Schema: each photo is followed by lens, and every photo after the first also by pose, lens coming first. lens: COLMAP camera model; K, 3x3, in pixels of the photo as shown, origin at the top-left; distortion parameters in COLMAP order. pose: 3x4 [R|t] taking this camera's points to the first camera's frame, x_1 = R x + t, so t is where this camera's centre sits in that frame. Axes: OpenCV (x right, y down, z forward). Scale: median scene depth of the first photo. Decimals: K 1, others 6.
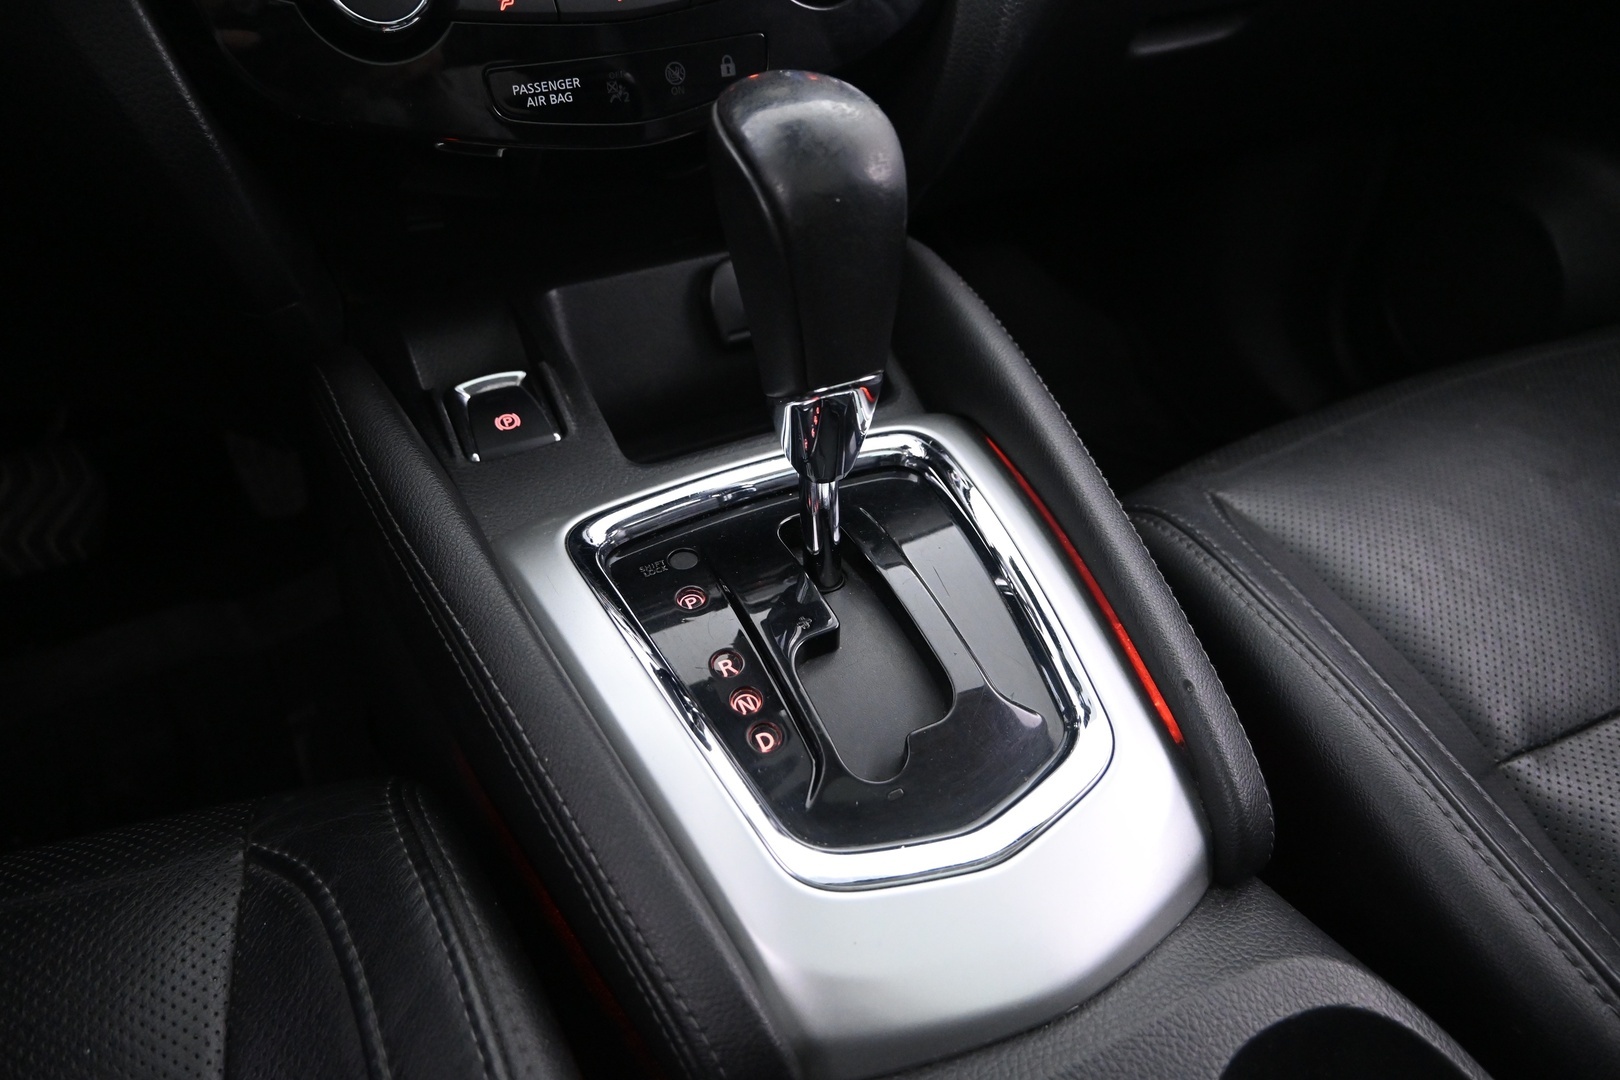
lens RADIAL K [[1104.4, 0, 825.4], [0, 1104.4, 539.9], [0, 0, 1]] dist [0.008291, 0.002033]
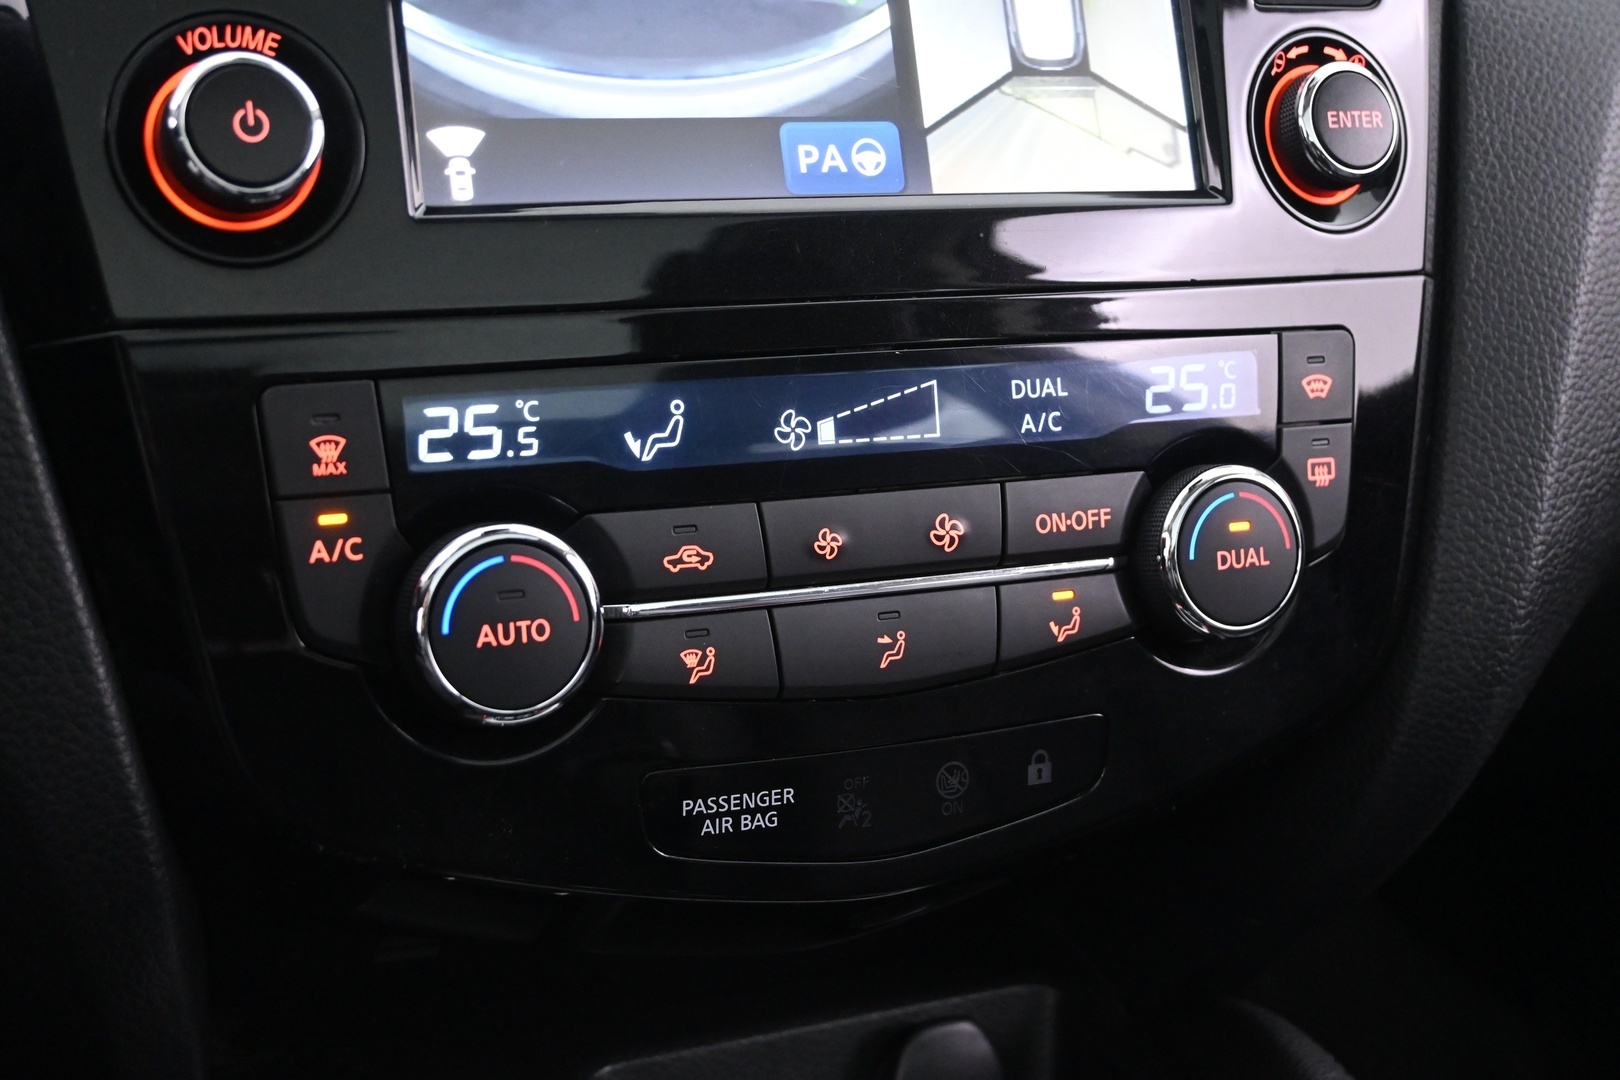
lens RADIAL K [[2408.1, 0, 809.2], [0, 2408.1, 526.4], [0, 0, 1]] dist [0.035608, 0.000000]
pose [[0.995283, 0.095243, 0.018427, -0.251374], [-0.085906, 0.953566, -0.288673, -0.194058], [-0.045066, 0.285728, 0.957250, -0.202746]]
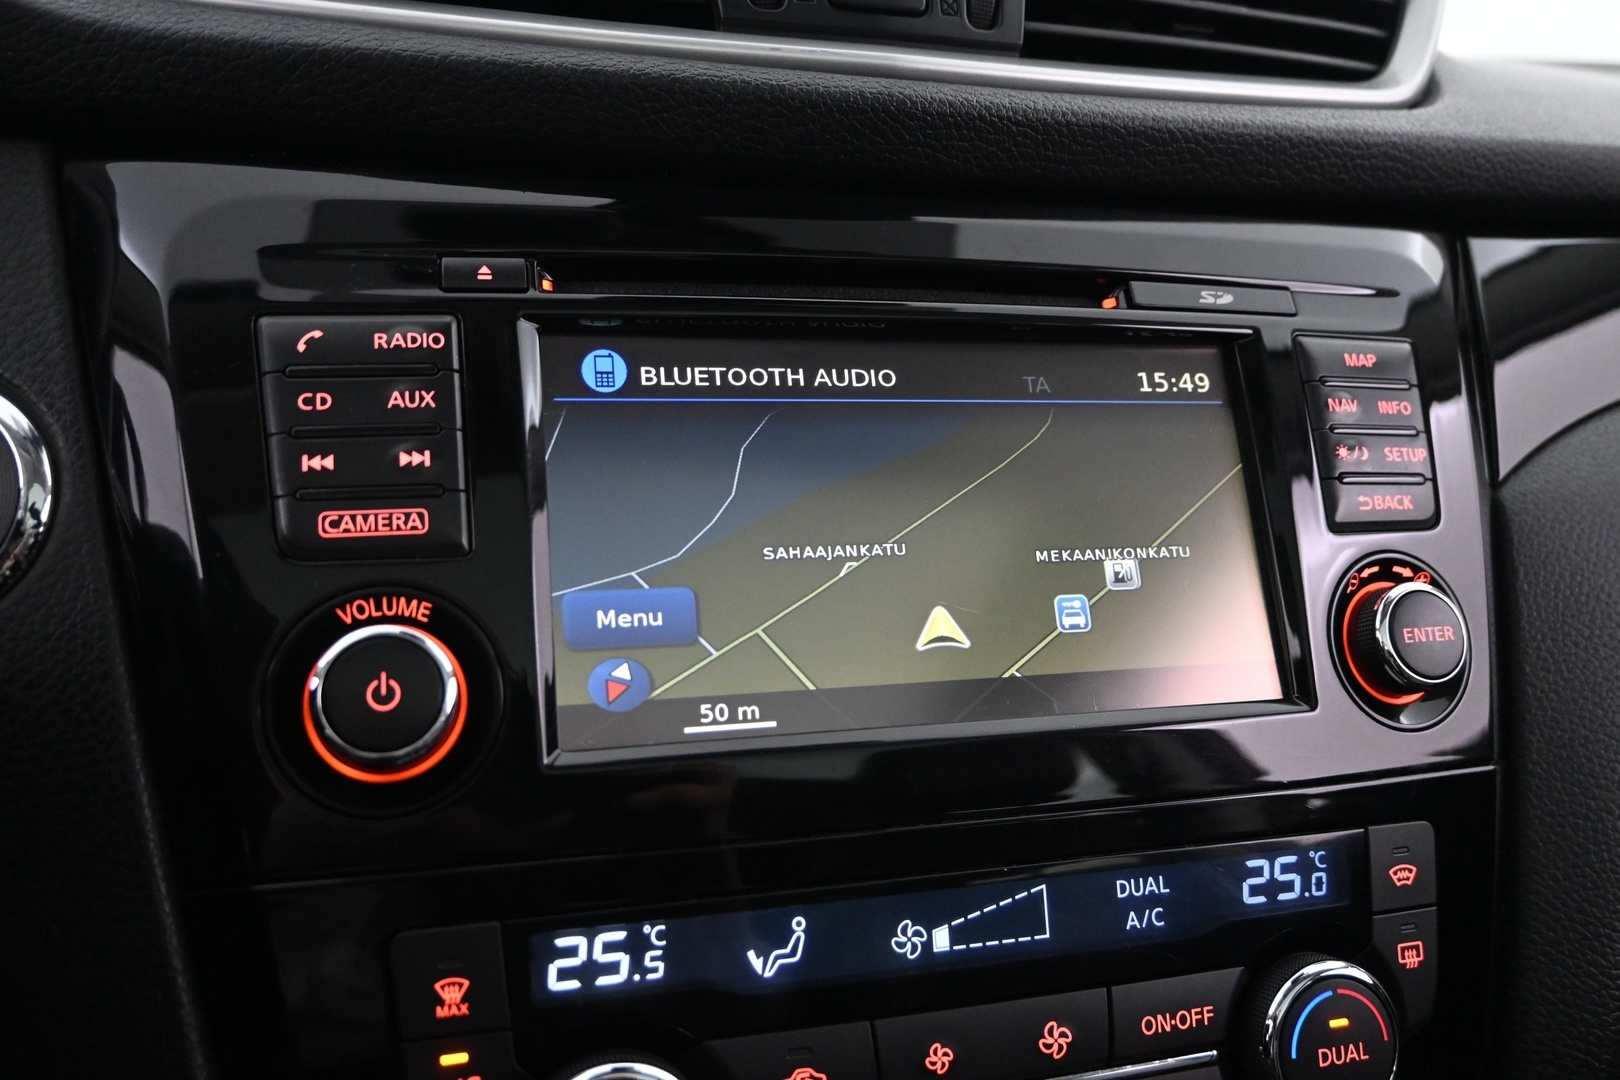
lens RADIAL K [[1235.0, 0, 811.0], [0, 1235.0, 540.3], [0, 0, 1]] dist [-0.004926, -0.002291]
pose [[0.982392, 0.088913, -0.164317, -0.202497], [-0.147926, 0.907387, -0.393404, -0.518284], [0.114120, 0.410783, 0.904563, 0.243161]]
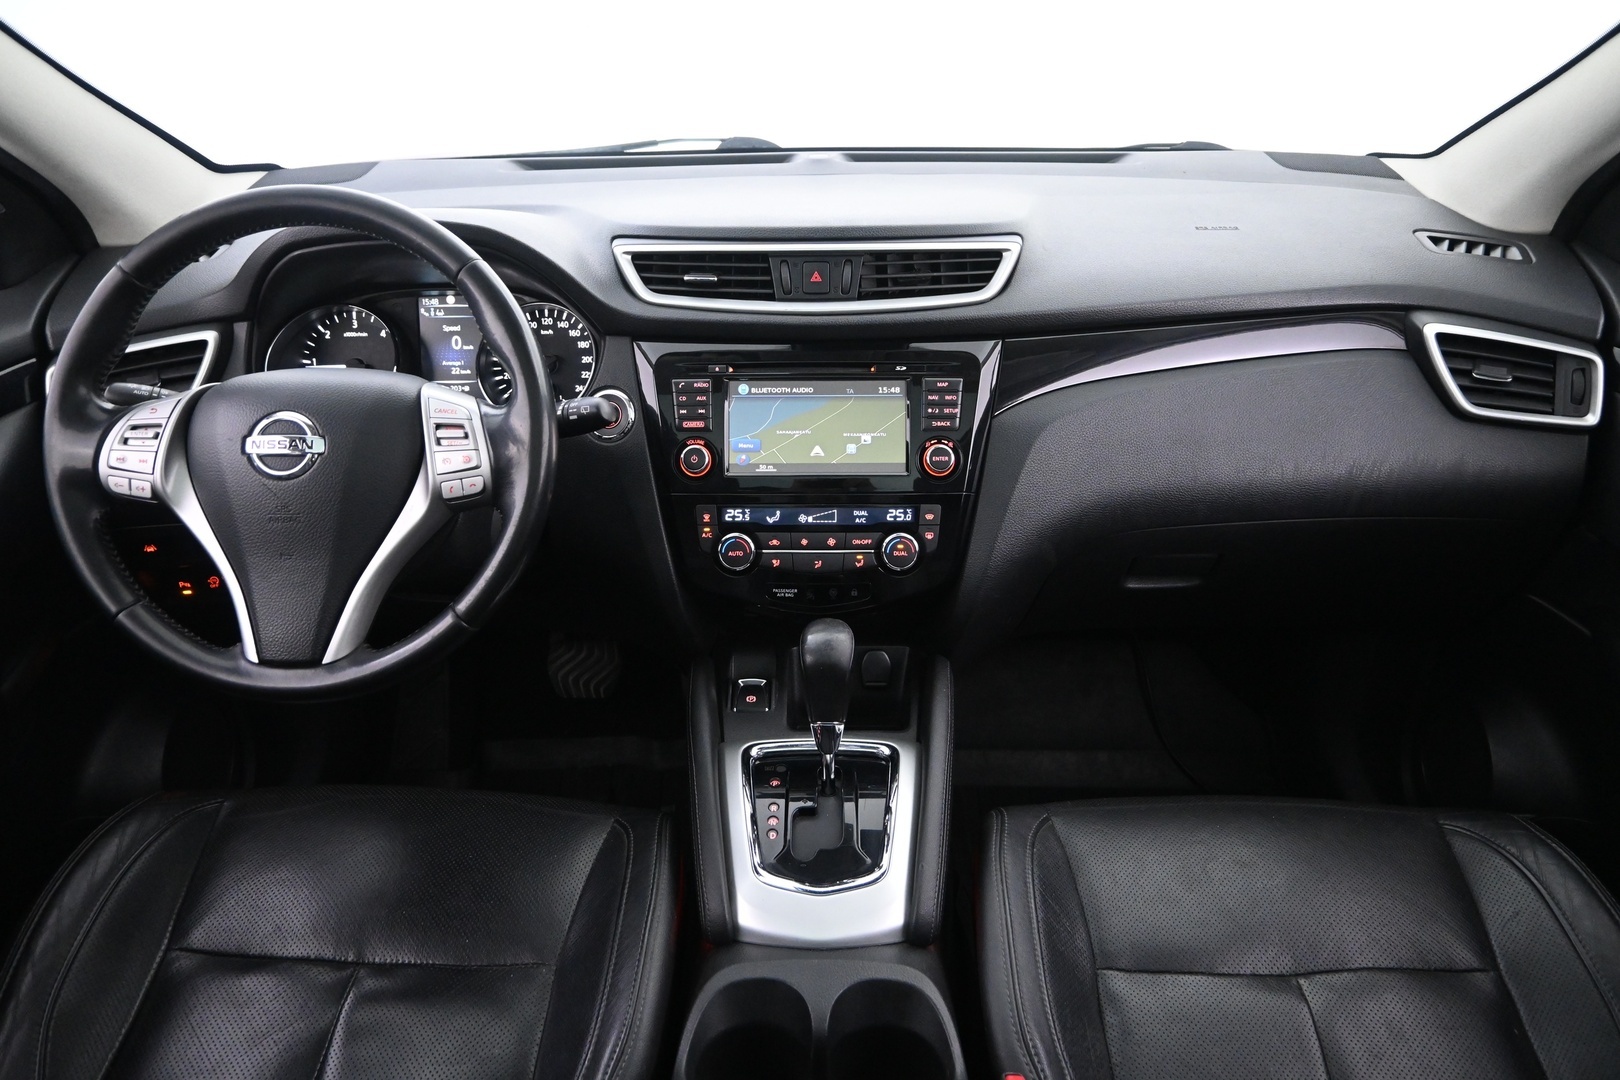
lens RADIAL K [[1104.4, 0, 809.8], [0, 1104.4, 541.5], [0, 0, 1]] dist [0.008291, 0.002033]
pose [[0.883962, 0.194342, -0.425256, 0.978982], [-0.279312, 0.948888, -0.146954, -0.131808], [0.374962, 0.248681, 0.893063, -1.526467]]
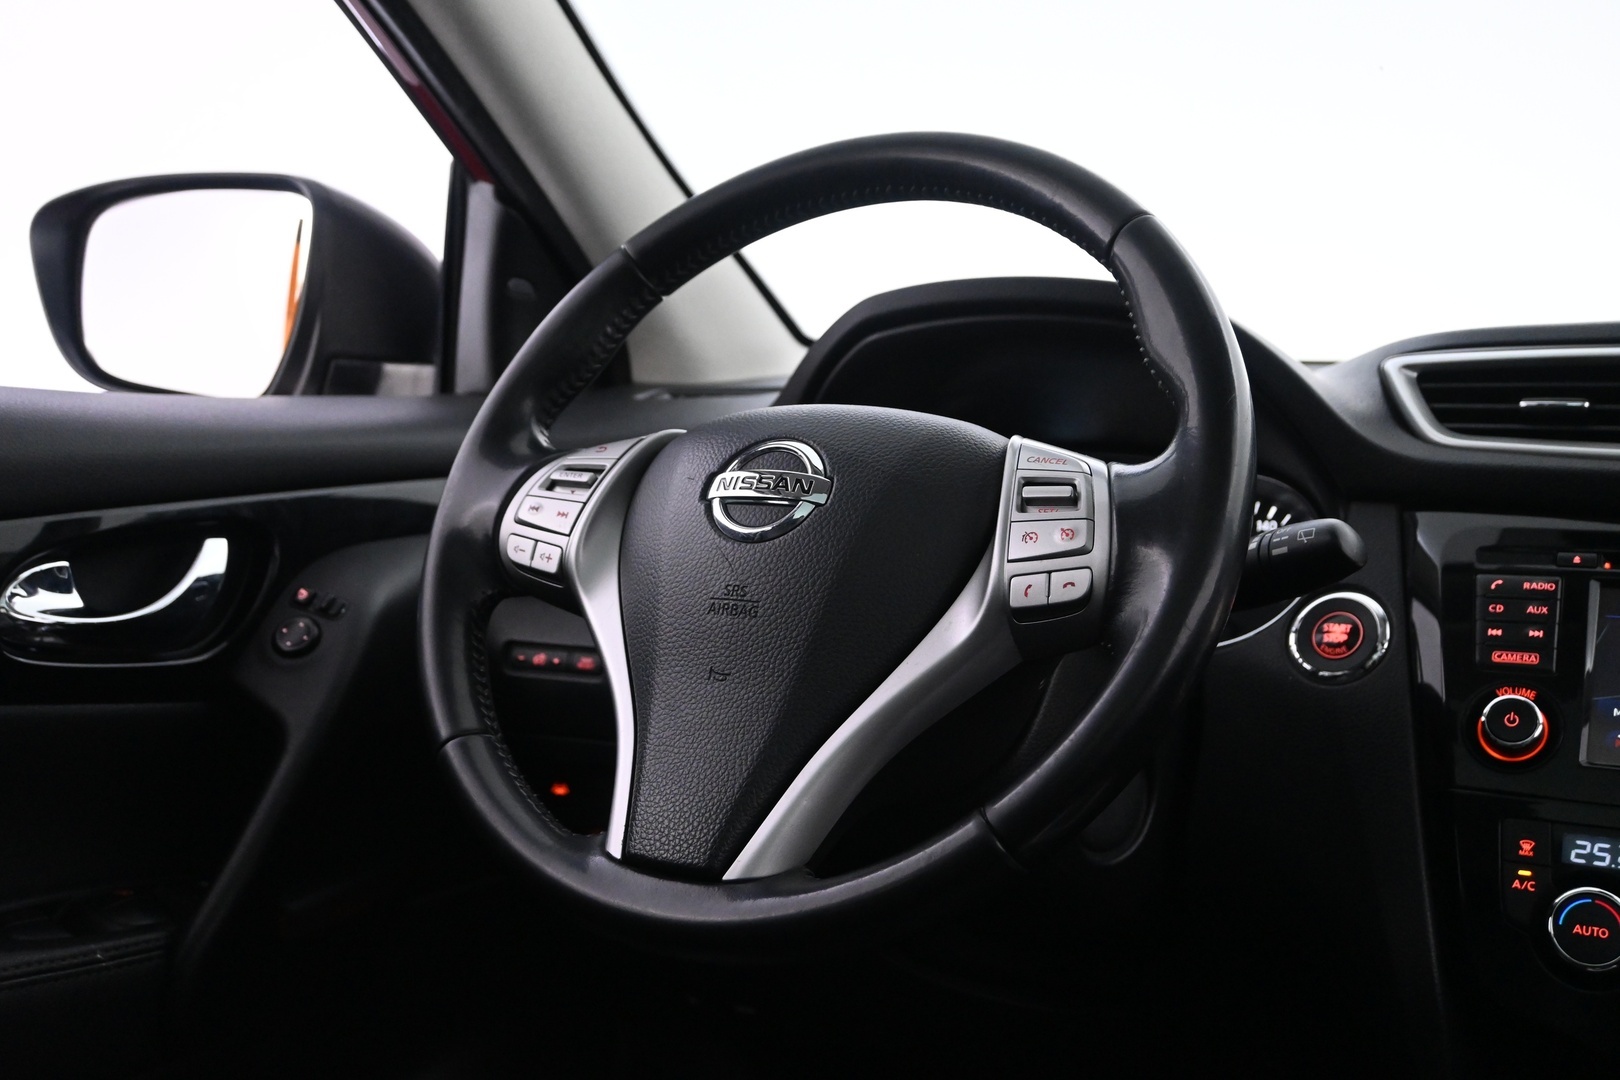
lens RADIAL K [[1574.3, 0, 817.5], [0, 1574.3, 533.9], [0, 0, 1]] dist [-0.006180, 0.000000]
pose [[0.563675, 0.052866, -0.824303, 0.589203], [-0.539011, 0.779727, -0.318580, 0.230428], [0.625889, 0.623884, 0.468008, -0.771090]]
